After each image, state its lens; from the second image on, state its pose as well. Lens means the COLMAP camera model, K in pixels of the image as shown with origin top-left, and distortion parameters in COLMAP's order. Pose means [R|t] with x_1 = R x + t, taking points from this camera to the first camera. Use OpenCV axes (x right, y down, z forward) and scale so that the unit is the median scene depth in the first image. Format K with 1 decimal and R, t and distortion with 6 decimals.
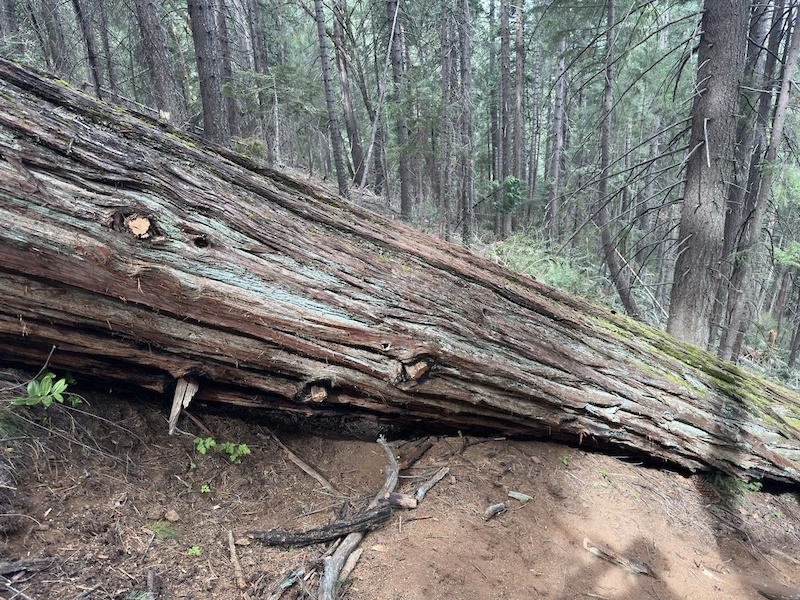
lens RADIAL K [[564.6, 0, 416.0], [0, 564.6, 300.3], [0, 0, 1]] dist [0.074462, -0.108443]
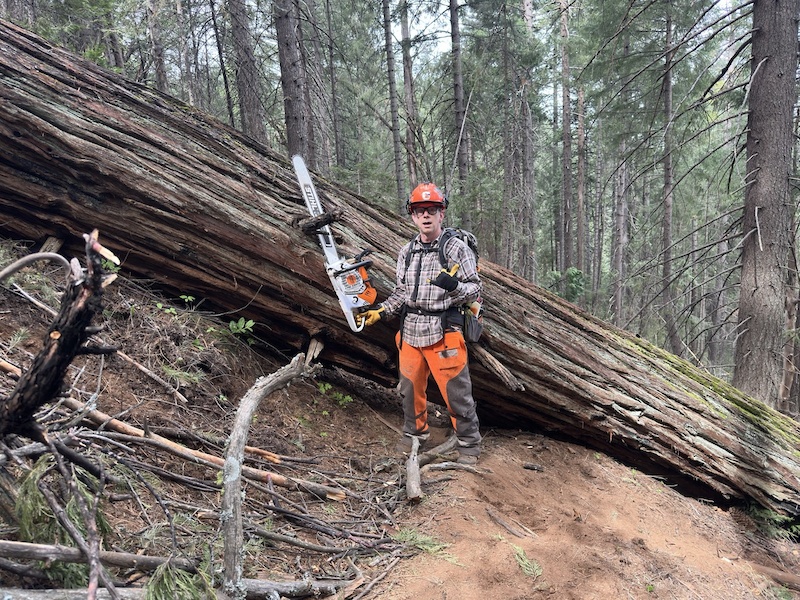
lens RADIAL K [[564.6, 0, 416.0], [0, 564.6, 300.3], [0, 0, 1]] dist [0.074462, -0.108443]
pose [[0.993702, 0.018071, -0.110588, 0.008460], [-0.035880, 0.986262, -0.161245, 0.154798], [0.106155, 0.164197, 0.980699, -0.251326]]
